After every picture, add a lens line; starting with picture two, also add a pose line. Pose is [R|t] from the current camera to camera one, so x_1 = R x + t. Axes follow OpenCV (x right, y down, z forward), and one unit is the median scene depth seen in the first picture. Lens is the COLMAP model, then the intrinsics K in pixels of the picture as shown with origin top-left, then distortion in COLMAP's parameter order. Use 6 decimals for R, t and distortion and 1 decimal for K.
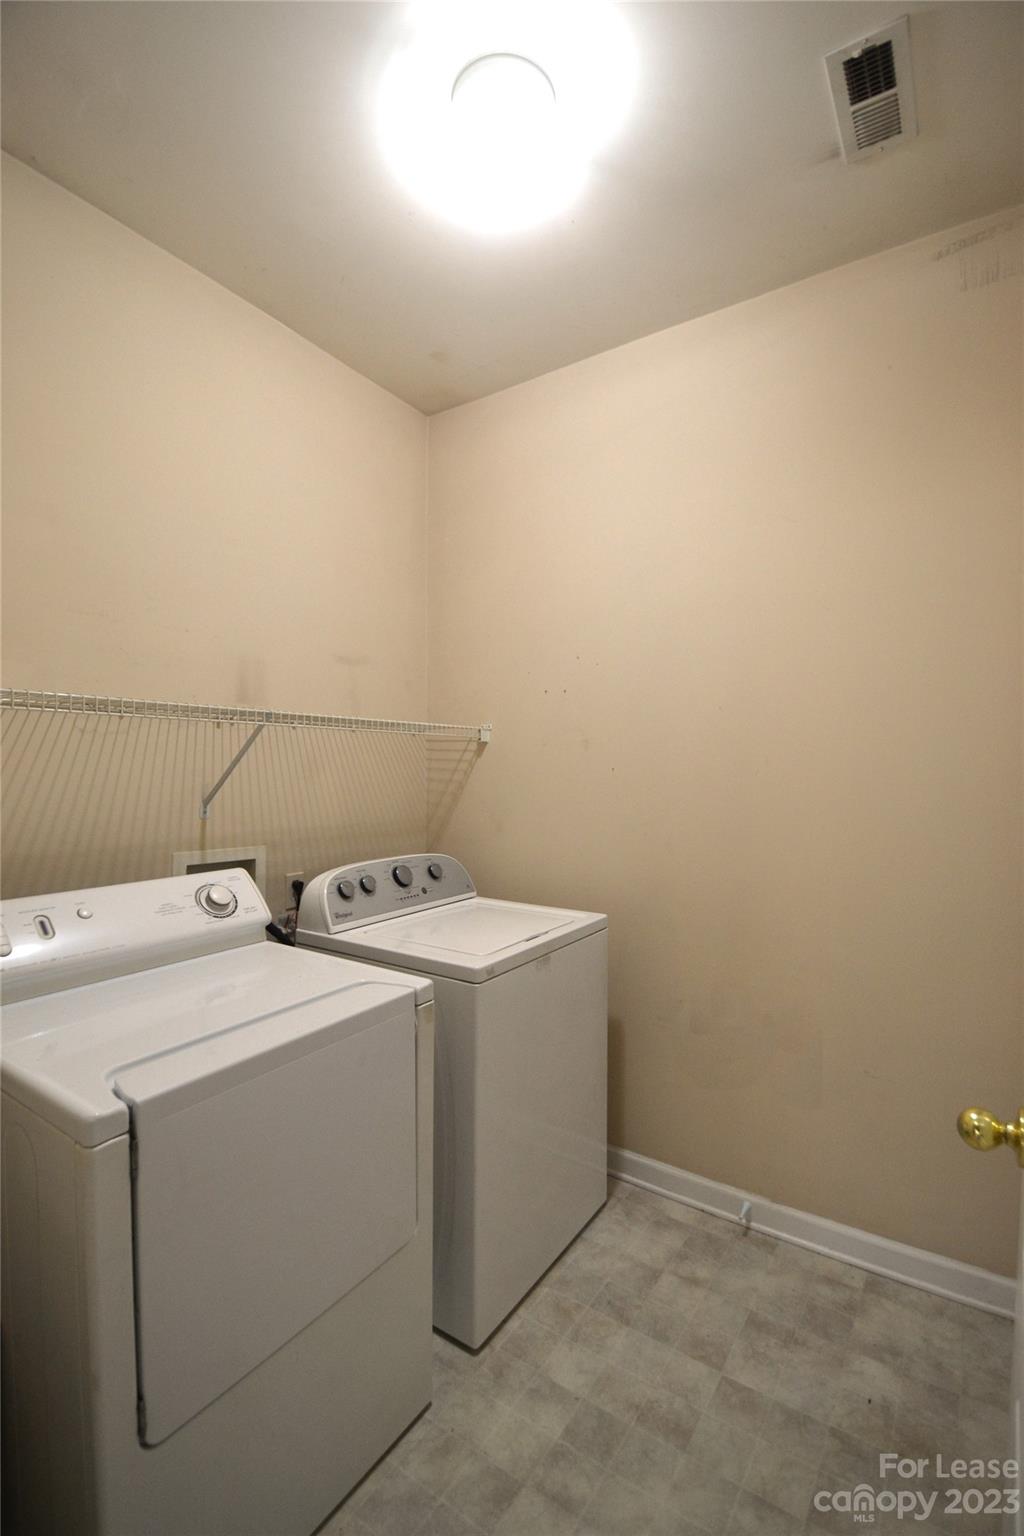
lens RADIAL K [[659.4, 0, 512.0], [0, 659.4, 768.0], [0, 0, 1]] dist [0.001518, -0.011072]
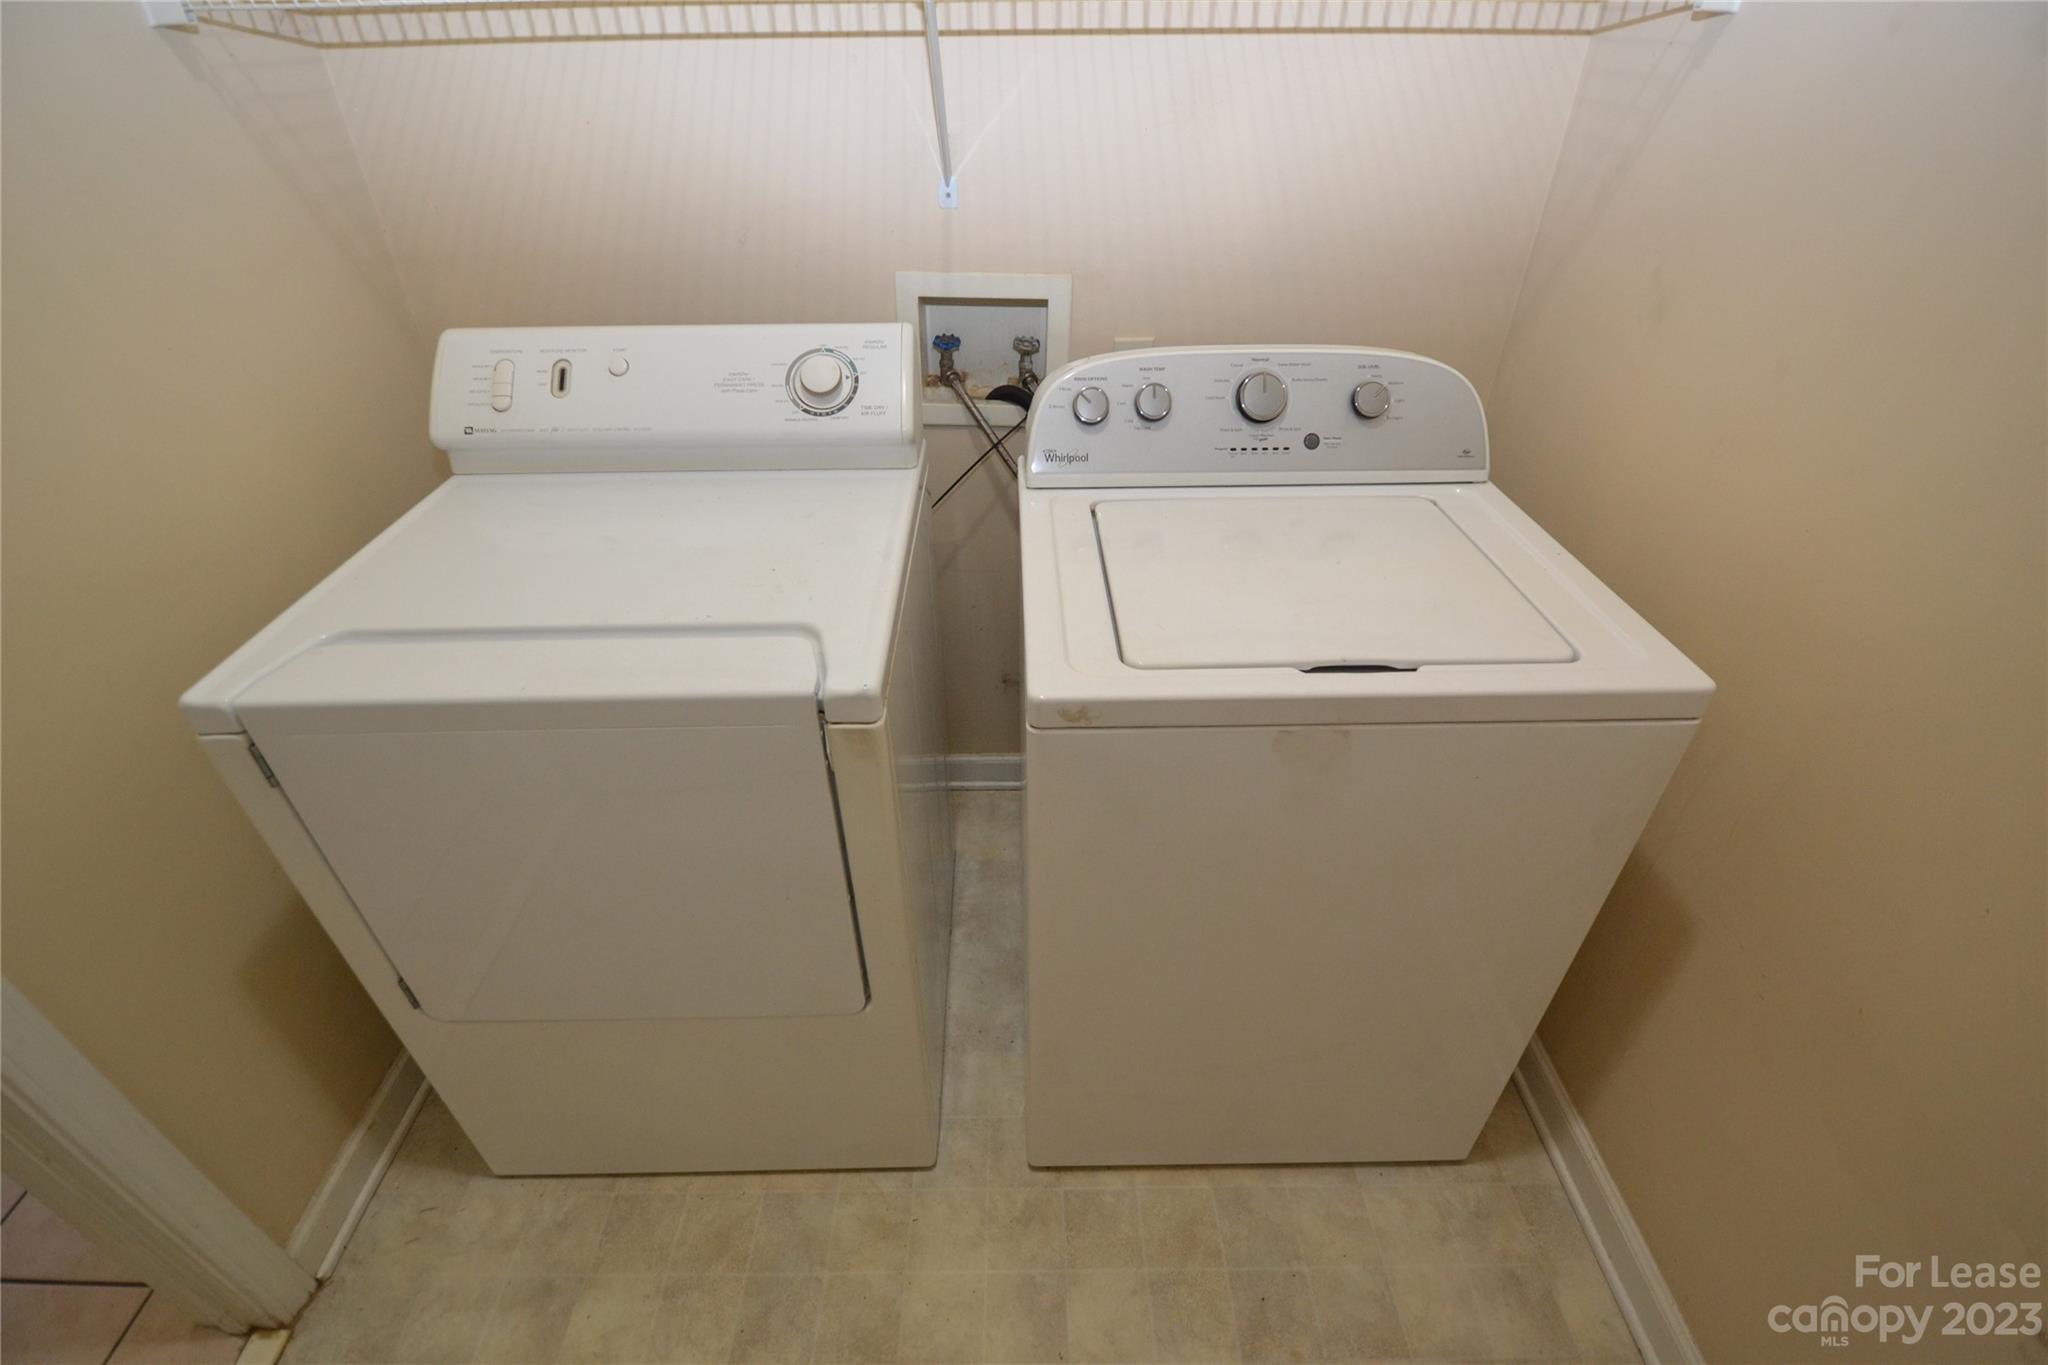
lens RADIAL K [[904.5, 0, 1019.3], [0, 904.5, 677.5], [0, 0, 1]] dist [0.017176, -0.022300]
pose [[0.584636, 0.456118, -0.670938, 0.300905], [0.003696, 0.825489, 0.564407, -0.033528], [0.811288, -0.332452, 0.480924, 0.653572]]
